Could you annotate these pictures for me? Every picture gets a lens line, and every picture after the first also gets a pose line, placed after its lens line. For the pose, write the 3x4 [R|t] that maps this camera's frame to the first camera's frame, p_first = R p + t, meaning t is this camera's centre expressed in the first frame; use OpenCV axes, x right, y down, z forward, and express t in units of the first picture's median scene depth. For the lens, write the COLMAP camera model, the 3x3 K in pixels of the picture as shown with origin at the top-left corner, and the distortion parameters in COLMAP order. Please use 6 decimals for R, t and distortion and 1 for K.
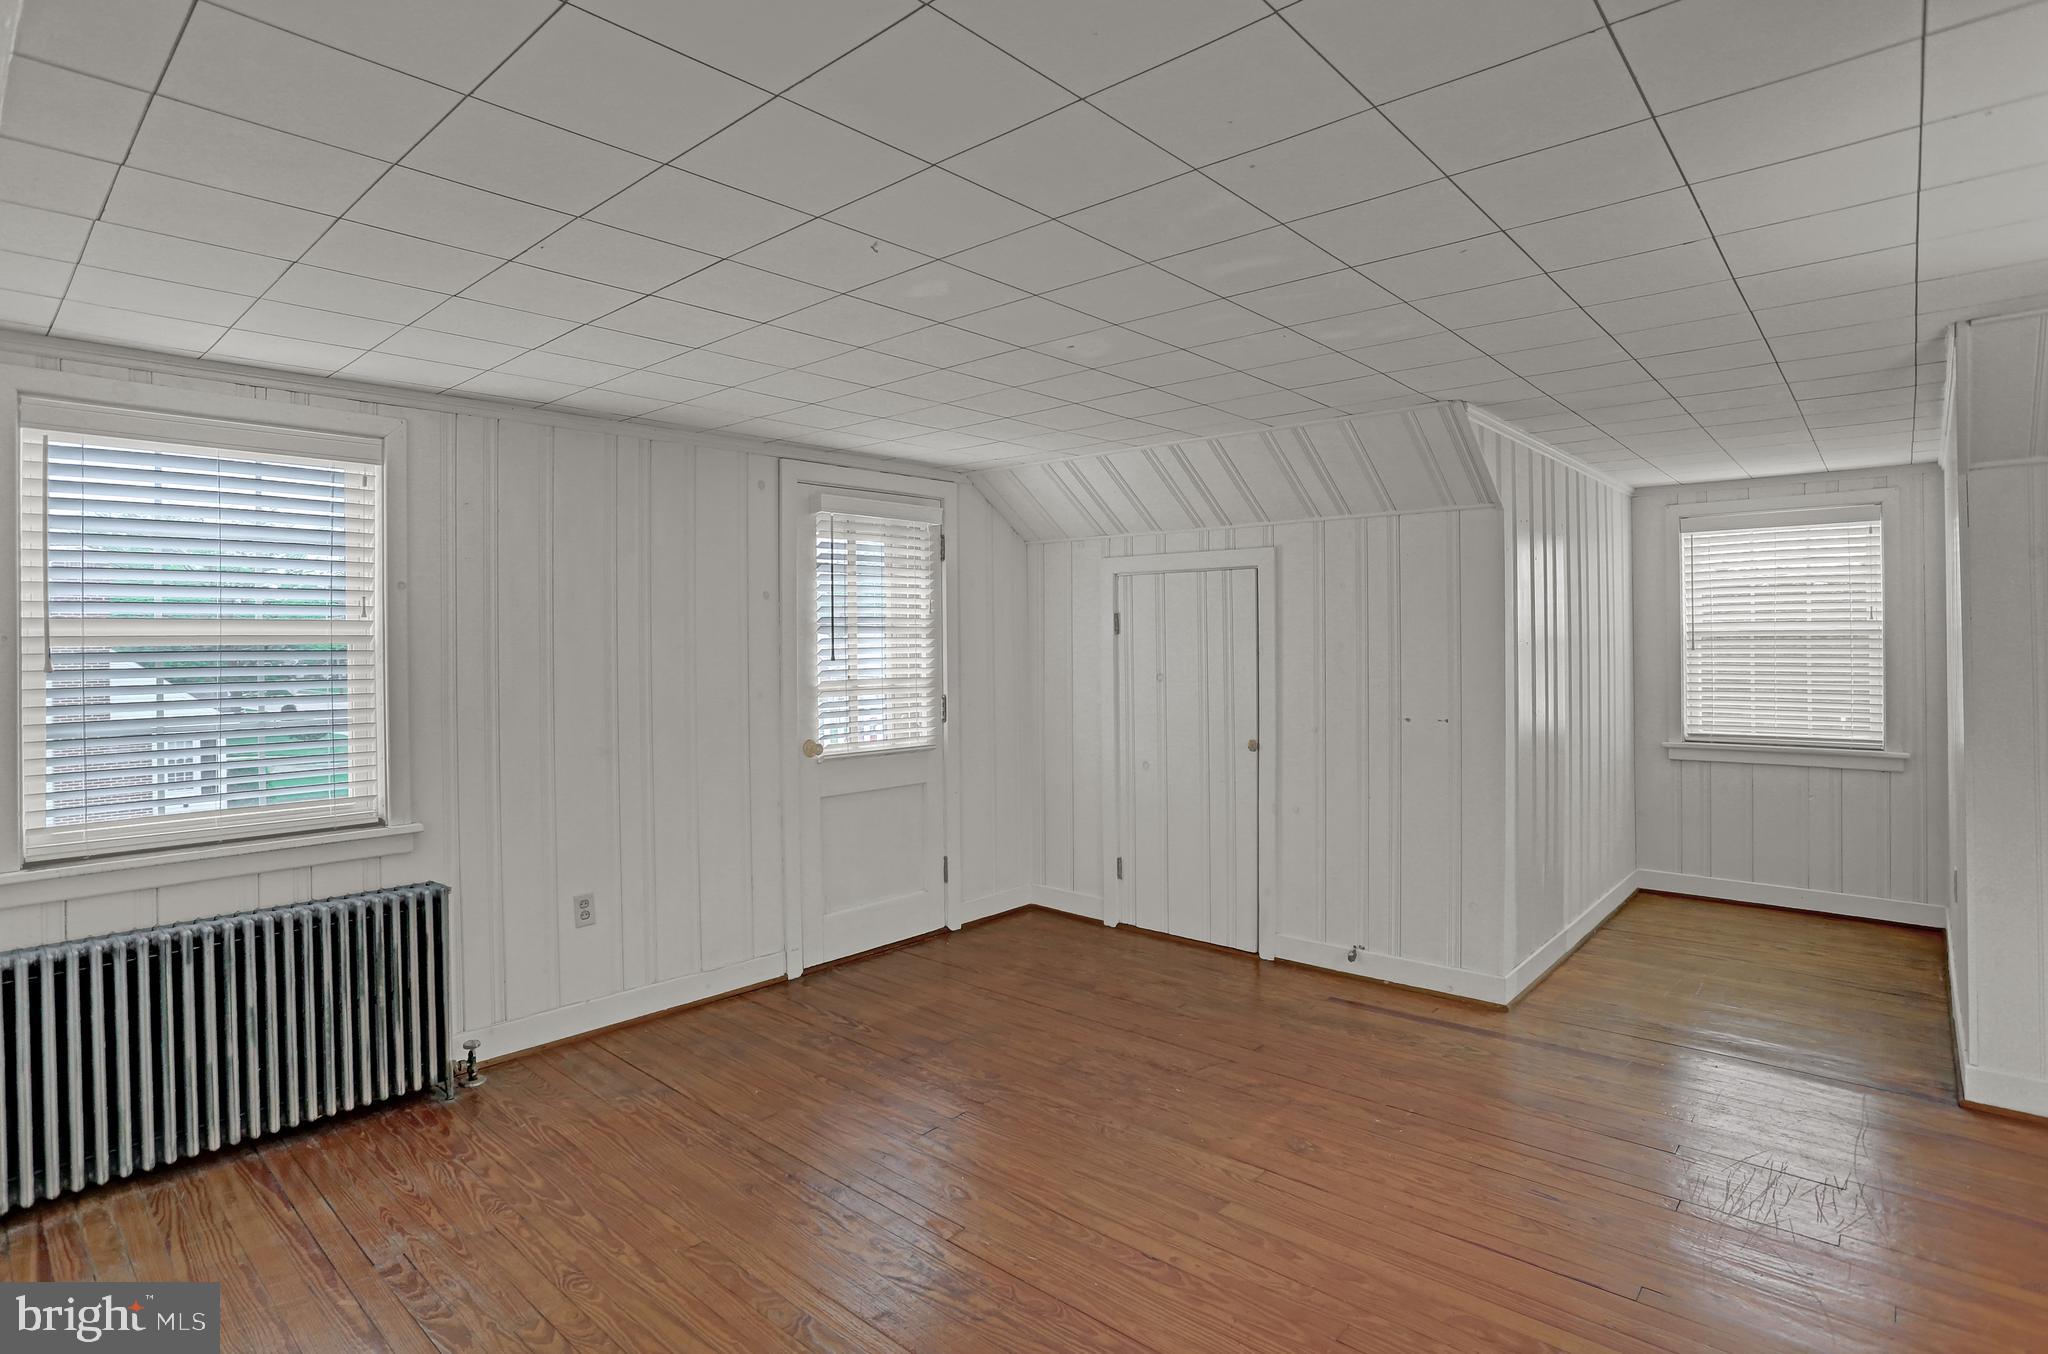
lens RADIAL K [[1027.6, 0, 1020.5], [0, 1027.6, 639.9], [0, 0, 1]] dist [-0.037503, 0.001272]
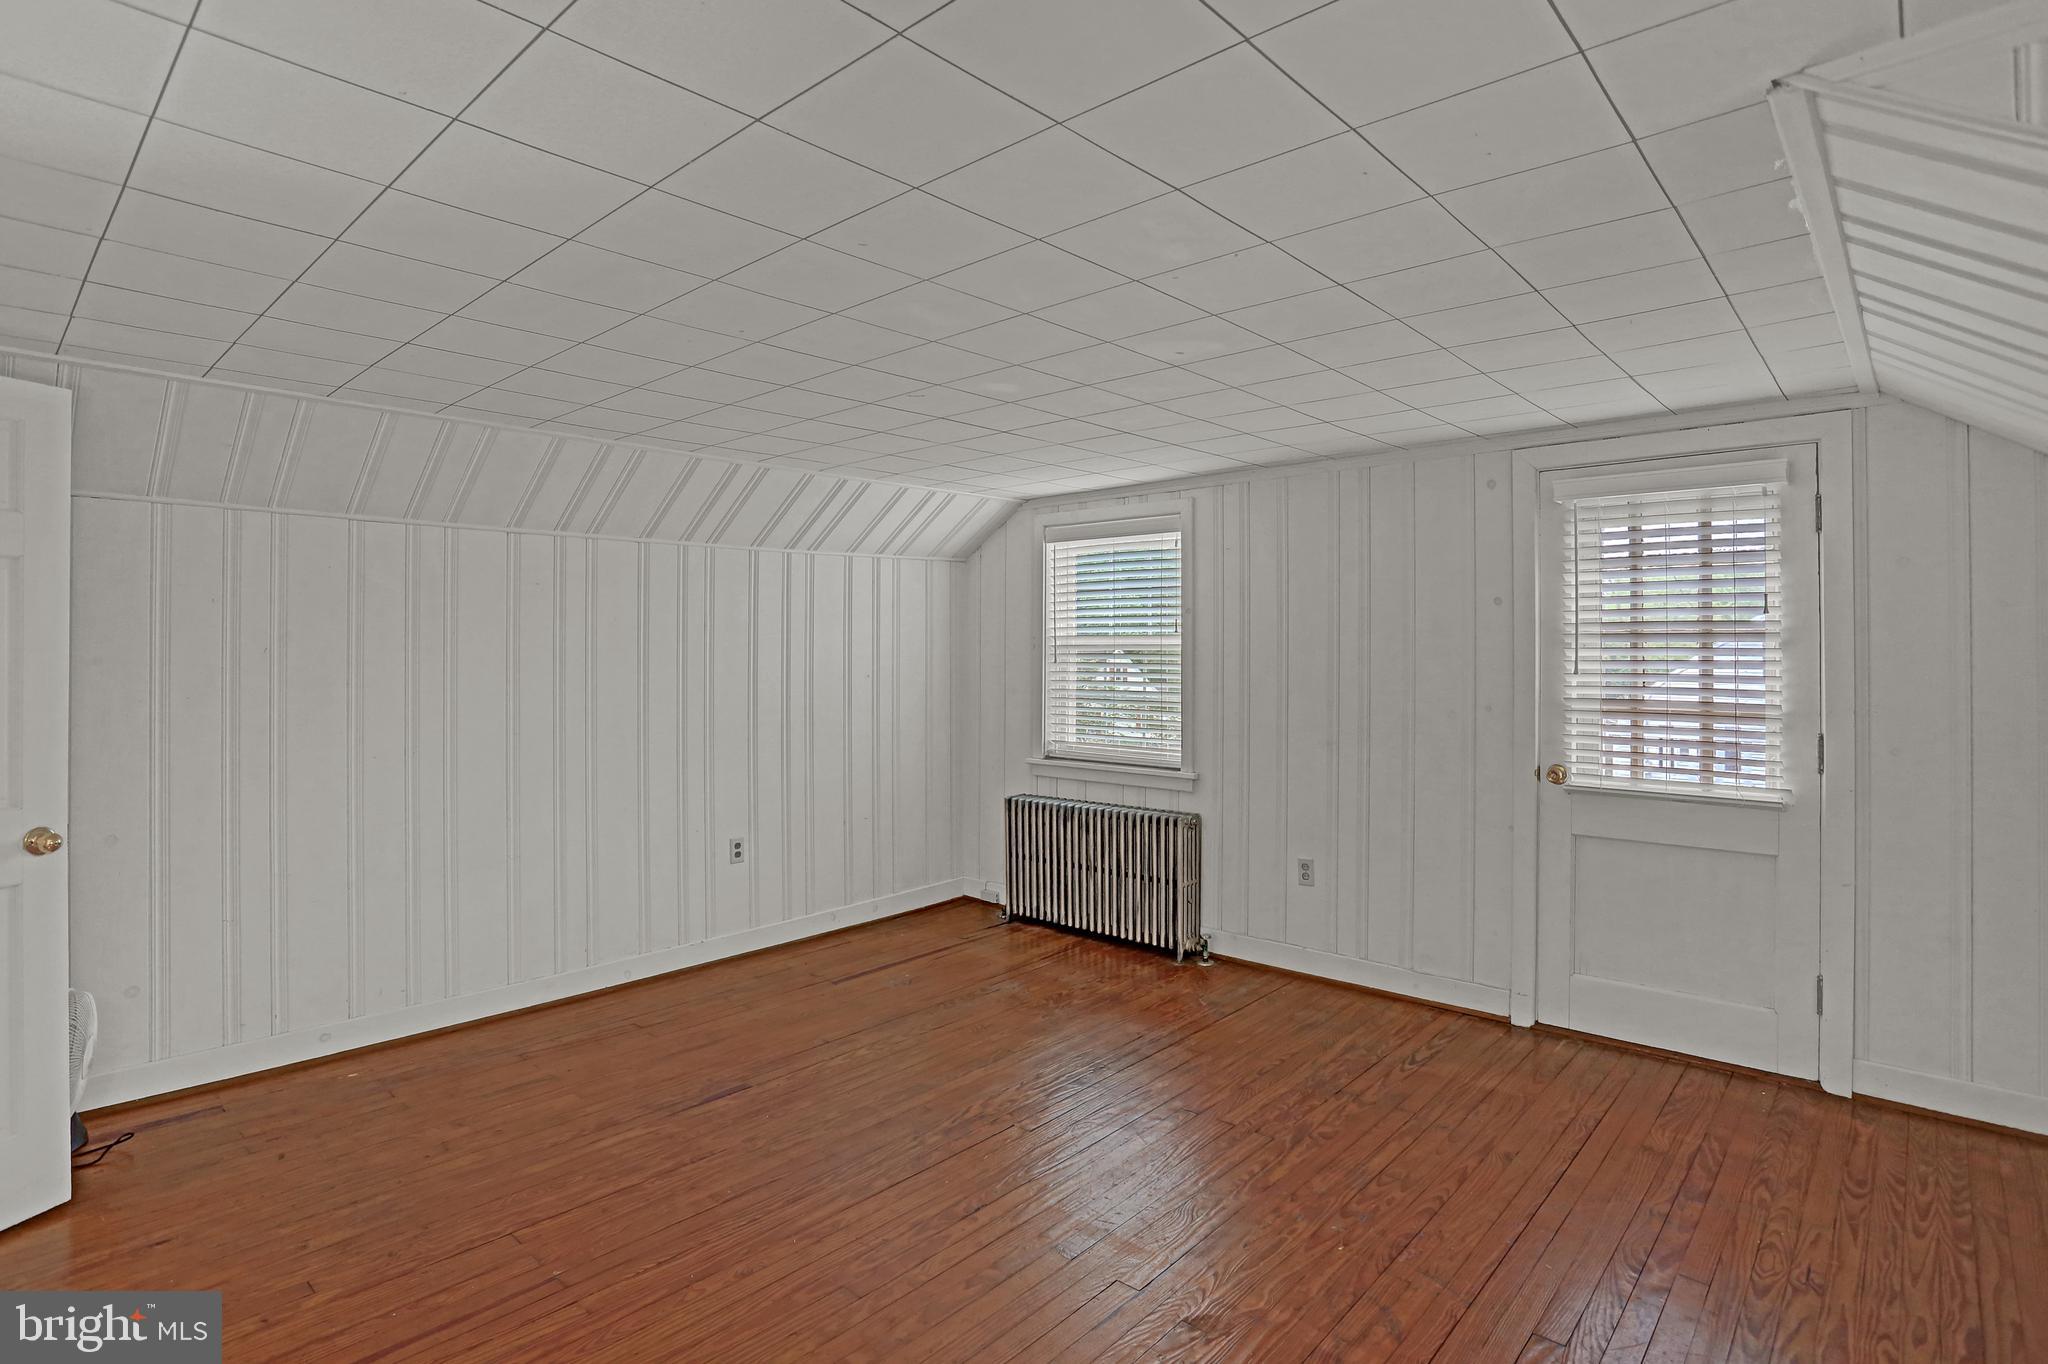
lens RADIAL K [[1038.8, 0, 1020.7], [0, 1038.8, 630.4], [0, 0, 1]] dist [-0.041444, 0.000695]
pose [[0.002601, -0.008343, -0.999962, 0.819838], [-0.000357, 0.999965, -0.008344, -0.010879], [0.999997, 0.000378, 0.002598, 0.676476]]
